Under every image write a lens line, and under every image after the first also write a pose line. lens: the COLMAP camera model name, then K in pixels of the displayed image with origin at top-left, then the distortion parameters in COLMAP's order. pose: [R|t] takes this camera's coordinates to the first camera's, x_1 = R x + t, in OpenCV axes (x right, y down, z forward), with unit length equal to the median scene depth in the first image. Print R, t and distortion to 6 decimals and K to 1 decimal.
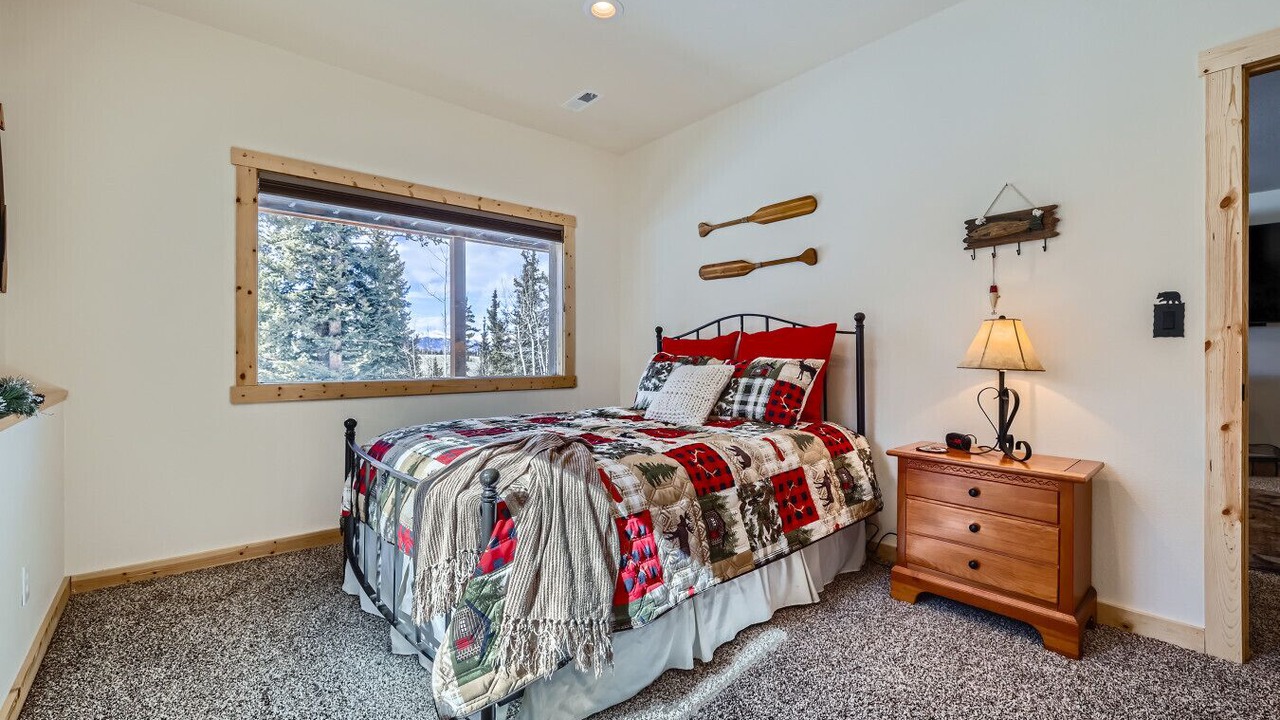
lens RADIAL K [[531.2, 0, 634.7], [0, 531.2, 355.9], [0, 0, 1]] dist [0.000114, -0.000166]
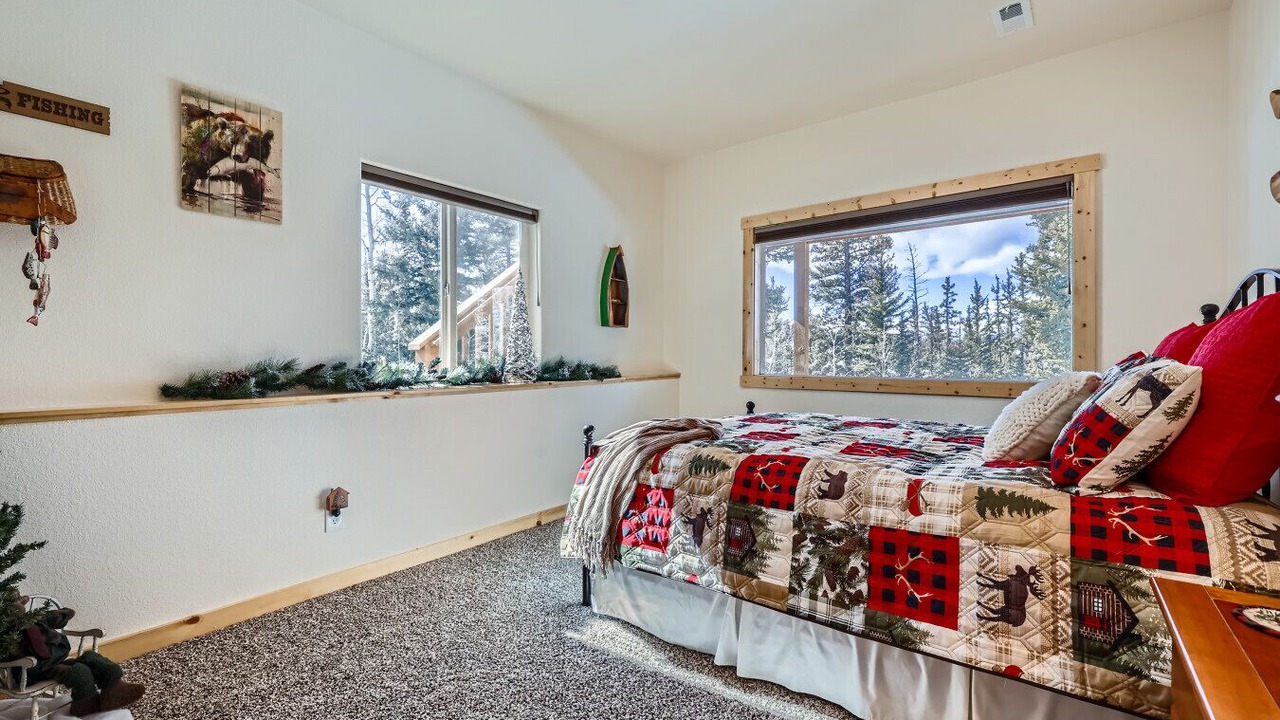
lens RADIAL K [[531.2, 0, 634.9], [0, 531.2, 358.0], [0, 0, 1]] dist [0.000114, -0.000166]
pose [[0.184836, 0.007289, -0.982742, 0.959030], [0.000174, 0.999972, 0.007449, -0.005435], [0.982769, -0.001548, 0.184829, 0.586963]]
